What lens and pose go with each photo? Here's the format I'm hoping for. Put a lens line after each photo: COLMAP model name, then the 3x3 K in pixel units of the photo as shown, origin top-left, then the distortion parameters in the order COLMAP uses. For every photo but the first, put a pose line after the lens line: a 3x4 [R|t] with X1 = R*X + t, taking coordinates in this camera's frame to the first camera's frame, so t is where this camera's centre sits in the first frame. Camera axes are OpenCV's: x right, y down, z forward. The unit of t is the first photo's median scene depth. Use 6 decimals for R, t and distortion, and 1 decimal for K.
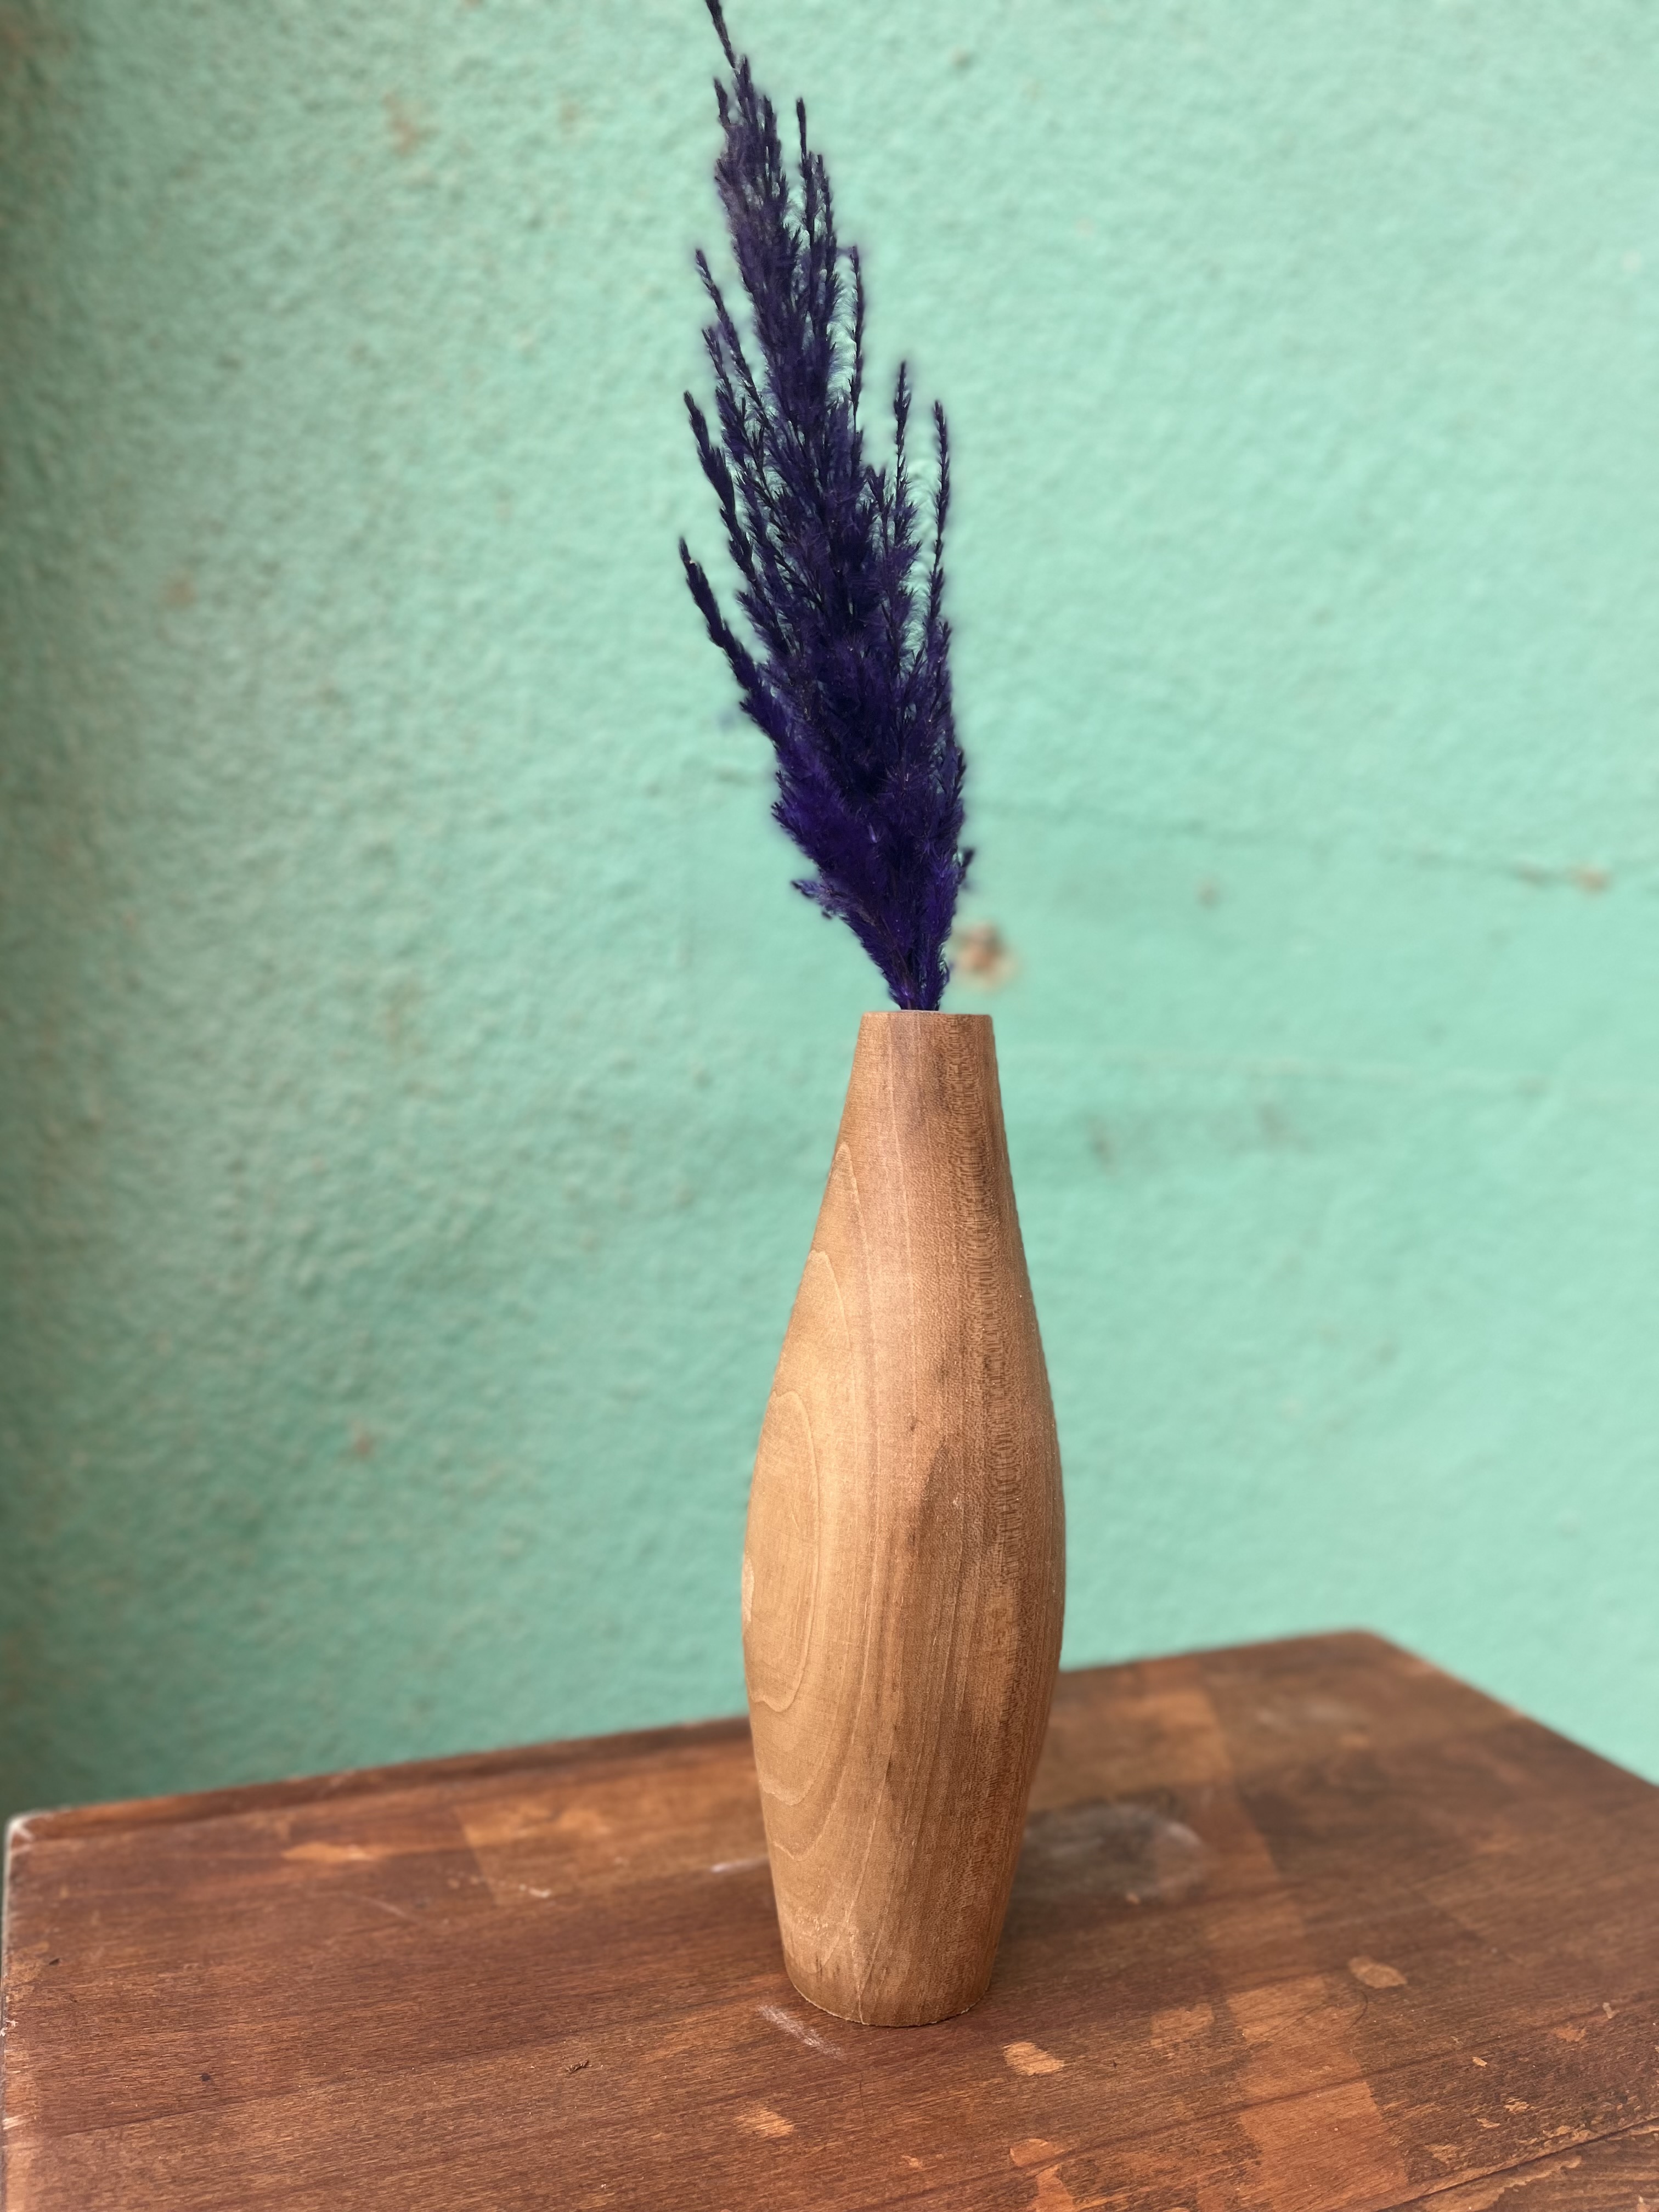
lens RADIAL K [[1681.2, 0, 823.8], [0, 1681.2, 1128.0], [0, 0, 1]] dist [0.066471, -0.110623]
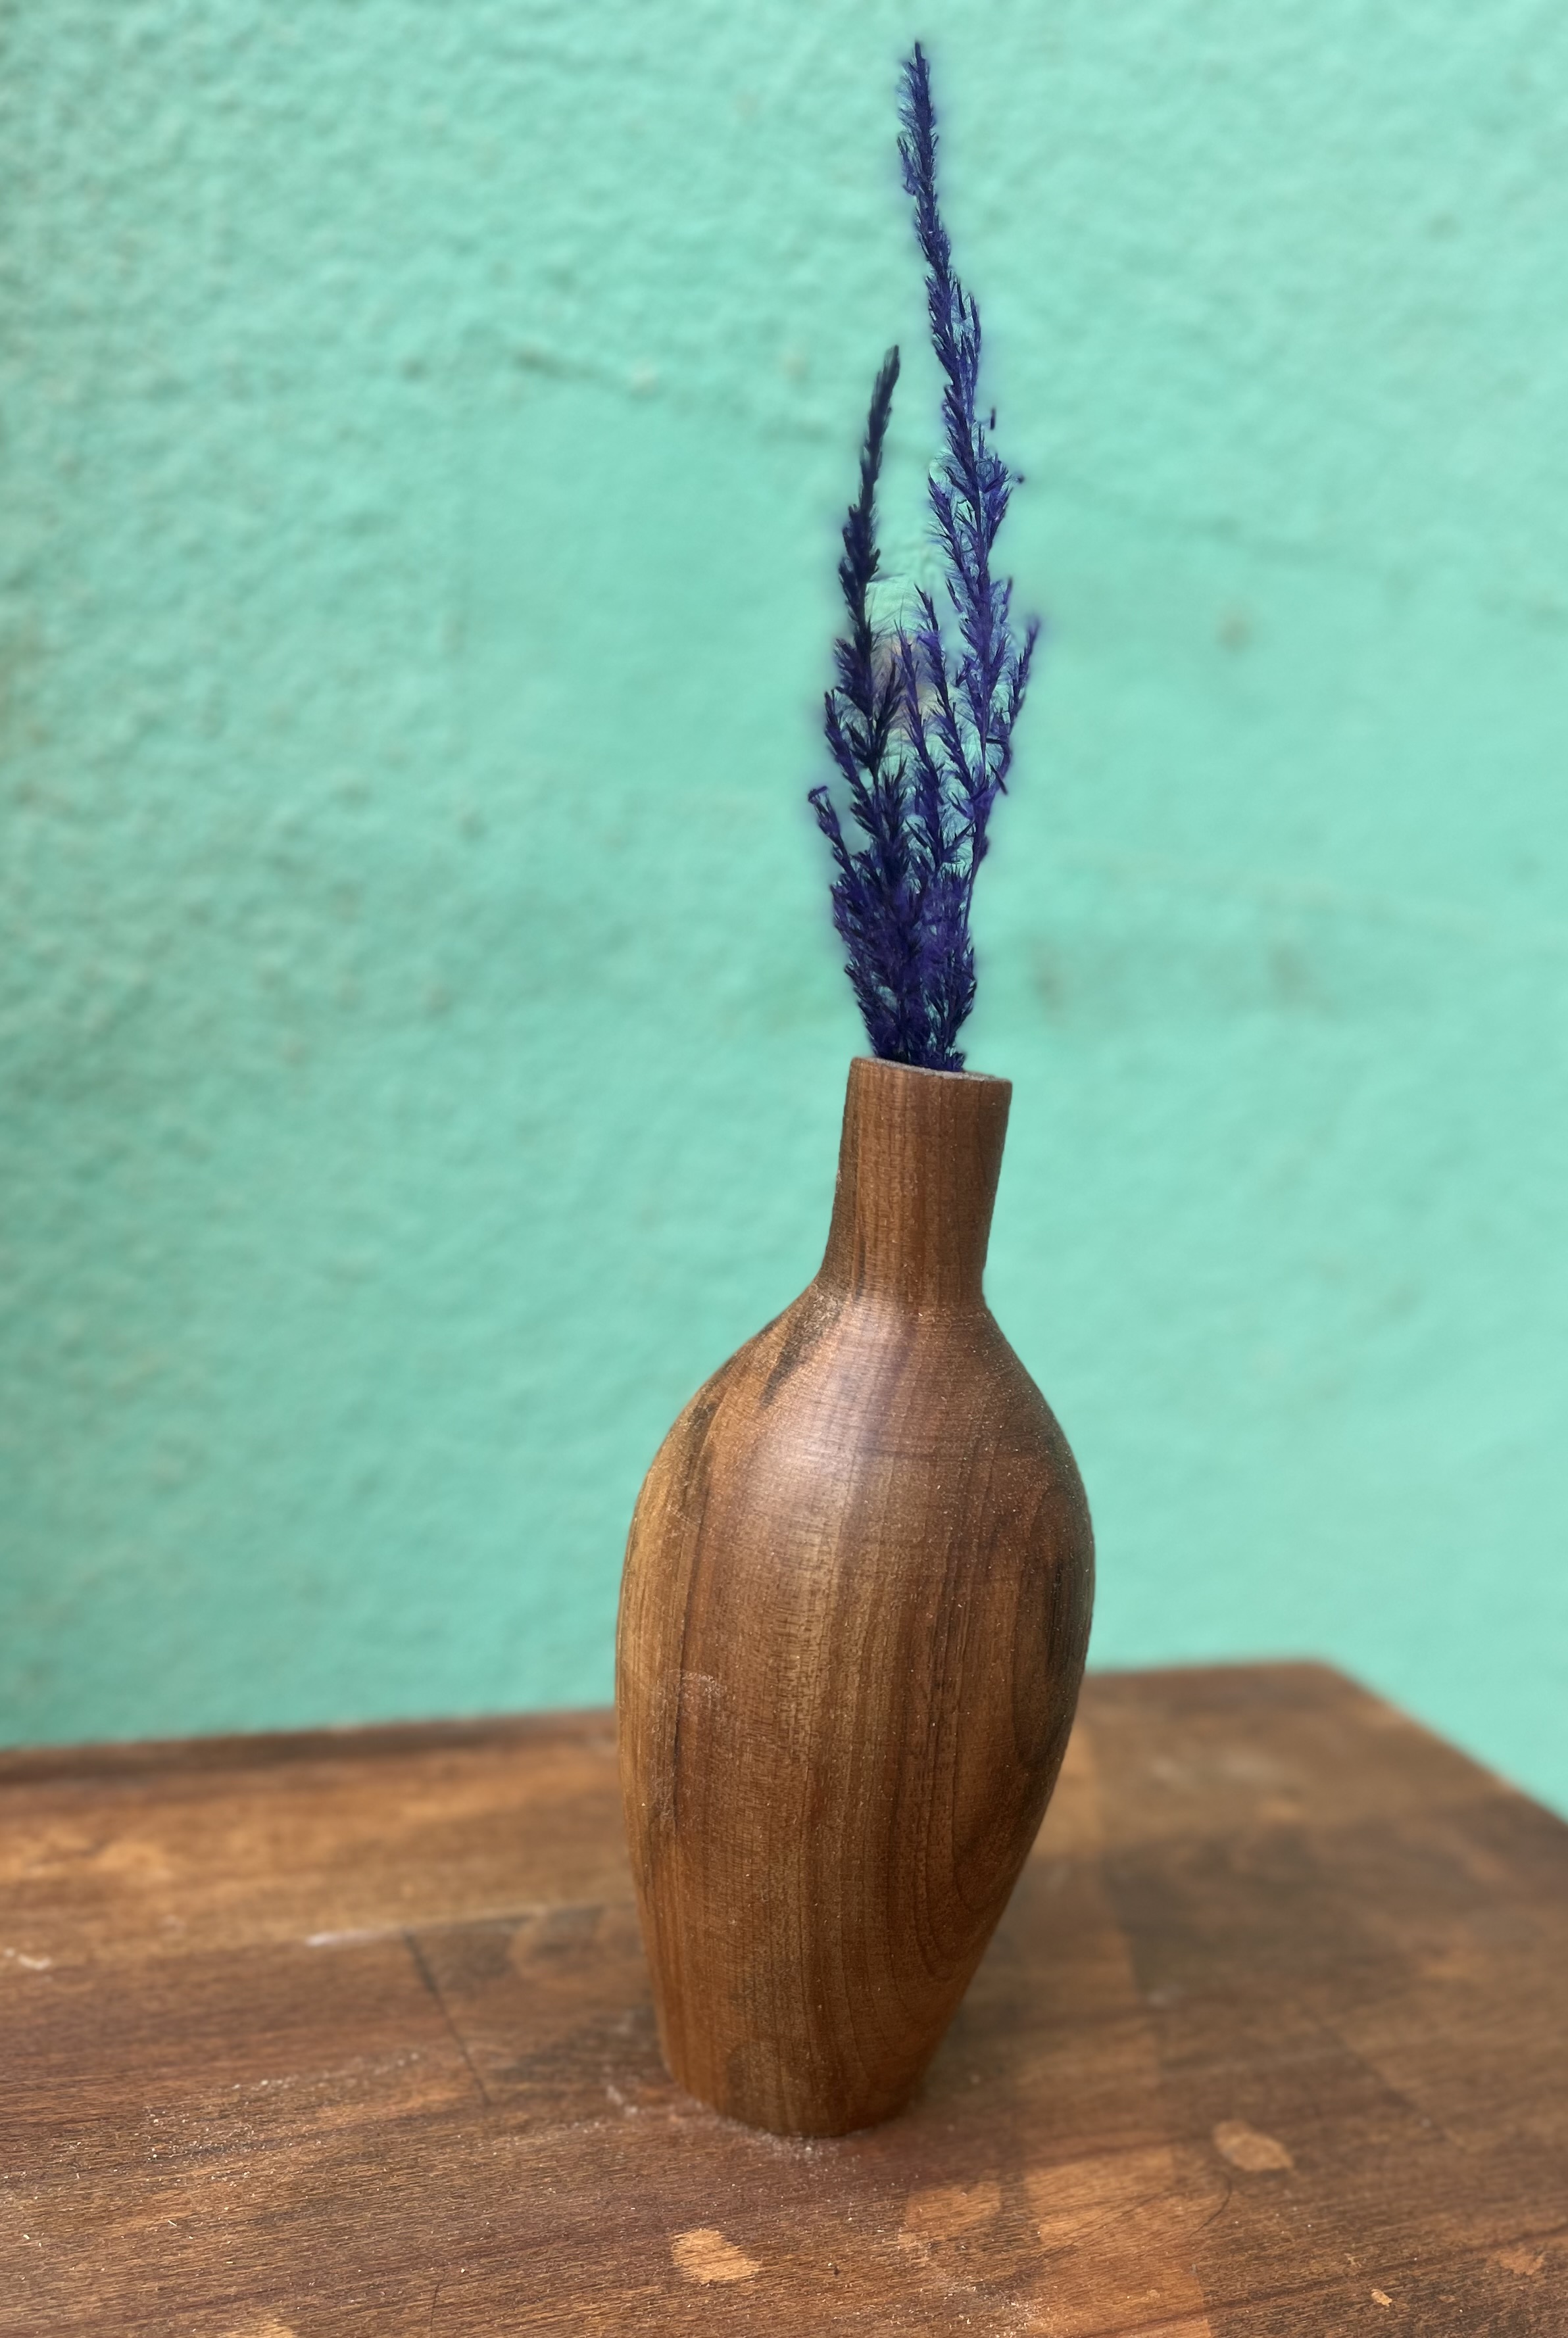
lens RADIAL K [[2030.7, 0, 857.8], [0, 2030.7, 1339.0], [0, 0, 1]] dist [0.025231, -0.035617]
pose [[0.996242, 0.073174, 0.046339, 0.090905], [-0.079512, 0.984818, 0.154311, 0.053191], [-0.034344, -0.157415, 0.986935, 0.211193]]
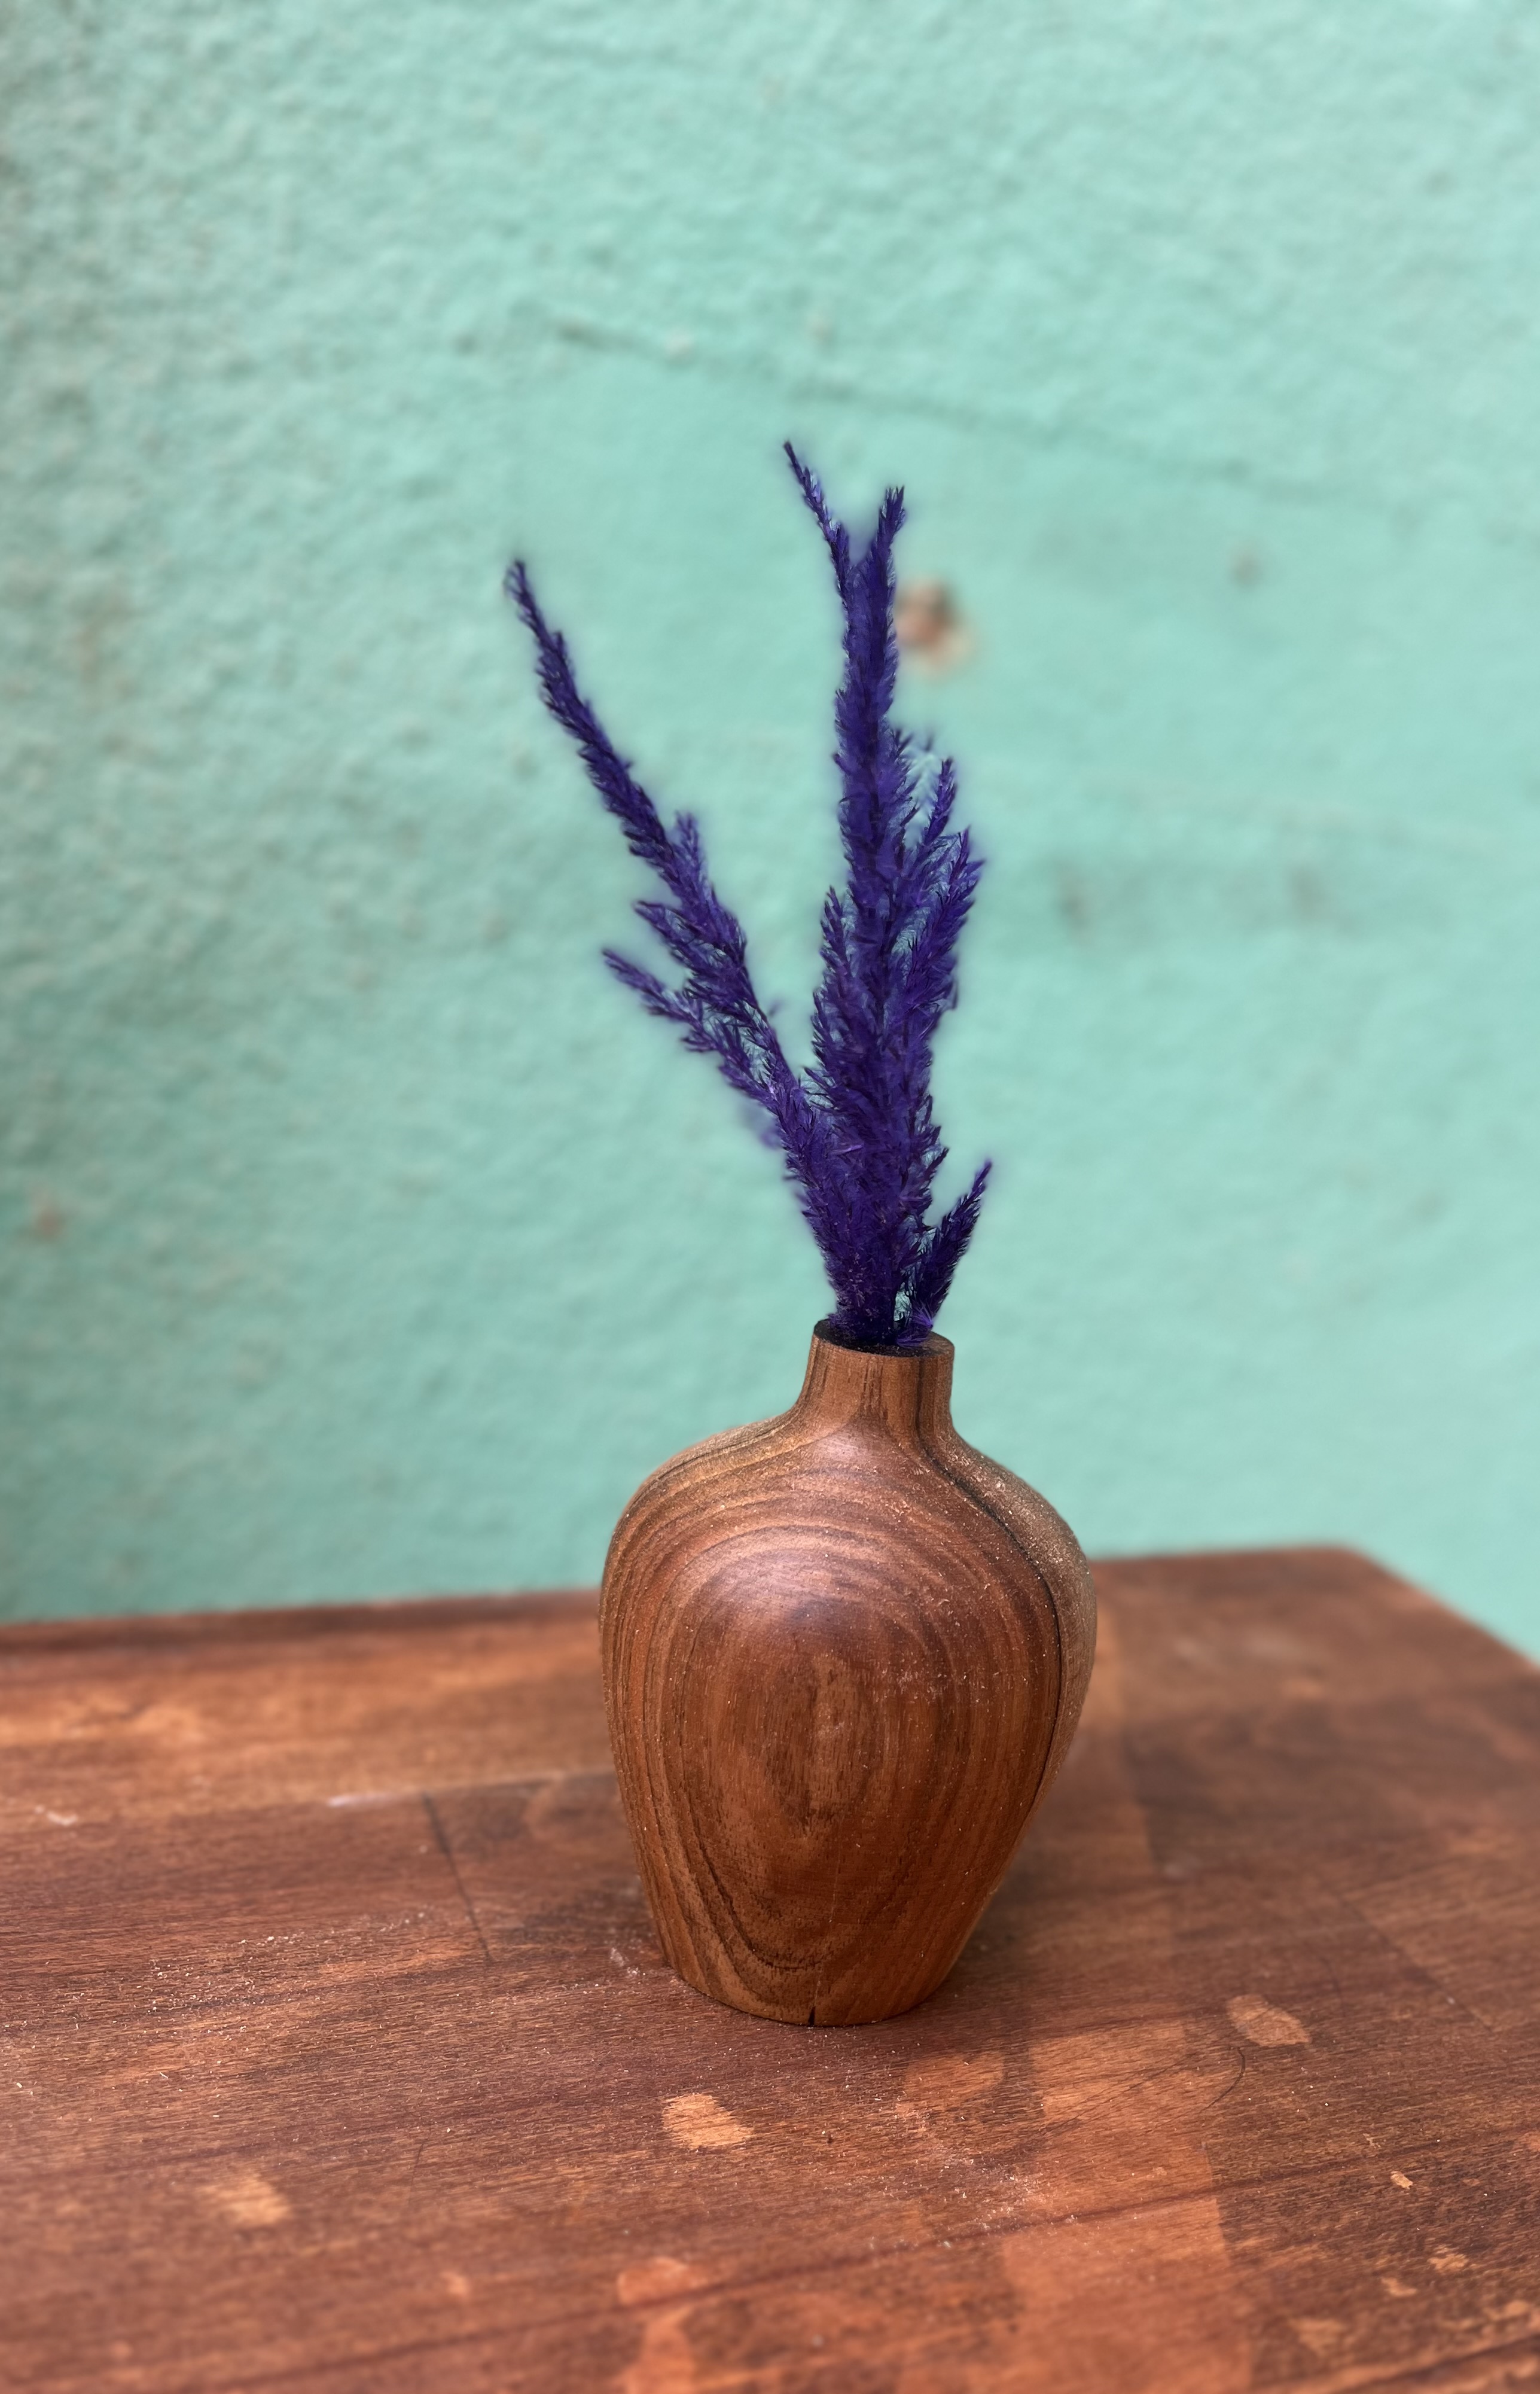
lens RADIAL K [[1846.1, 0, 805.4], [0, 1846.1, 1214.3], [0, 0, 1]] dist [0.046863, -0.077681]
pose [[0.997735, 0.061344, -0.027606, 0.125272], [-0.057653, 0.991227, 0.118935, 0.091206], [0.034659, -0.117074, 0.992518, 0.262979]]
